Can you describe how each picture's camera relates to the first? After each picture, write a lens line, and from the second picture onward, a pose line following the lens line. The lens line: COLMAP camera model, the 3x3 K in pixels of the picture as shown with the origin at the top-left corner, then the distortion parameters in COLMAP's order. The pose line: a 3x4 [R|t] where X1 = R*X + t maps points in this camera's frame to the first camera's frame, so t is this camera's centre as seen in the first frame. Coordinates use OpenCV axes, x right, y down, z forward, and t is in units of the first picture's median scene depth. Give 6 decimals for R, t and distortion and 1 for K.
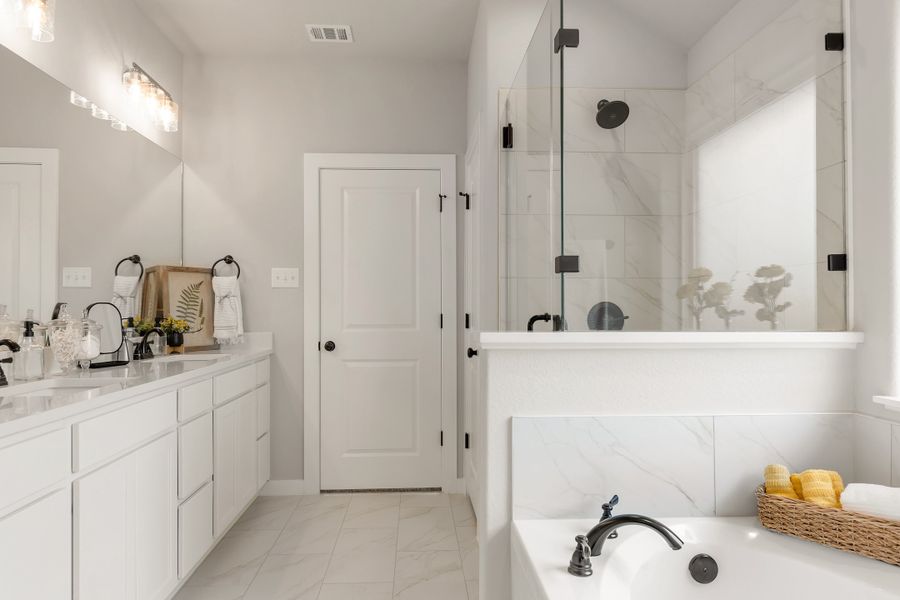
lens RADIAL K [[613.5, 0, 433.6], [0, 613.5, 301.8], [0, 0, 1]] dist [-0.000284, -0.006234]
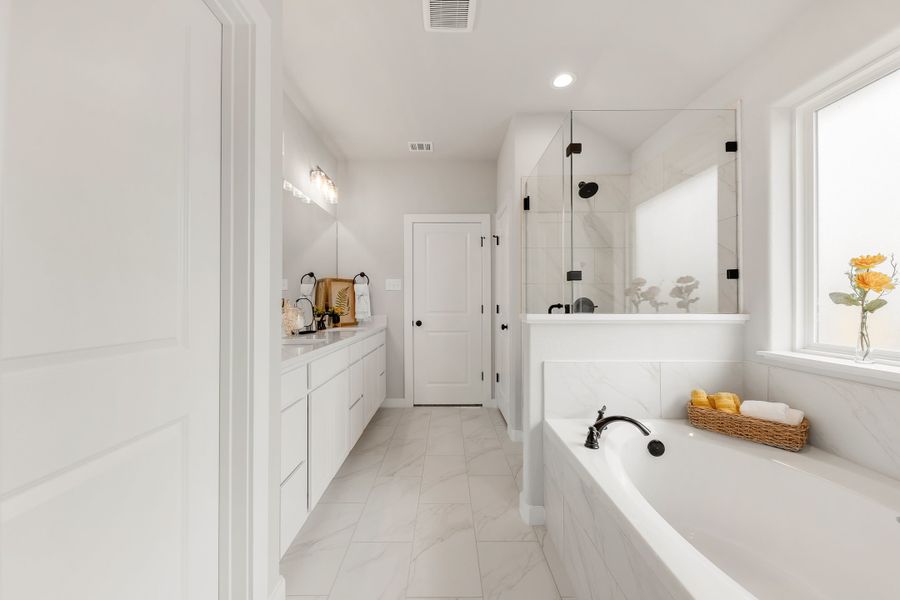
lens RADIAL K [[359.8, 0, 432.2], [0, 359.8, 299.9], [0, 0, 1]] dist [0.000647, -0.003415]
pose [[0.998563, -0.001106, -0.053586, -0.093557], [0.001172, 0.999999, 0.001209, 0.004777], [0.053584, -0.001270, 0.998563, -0.042067]]
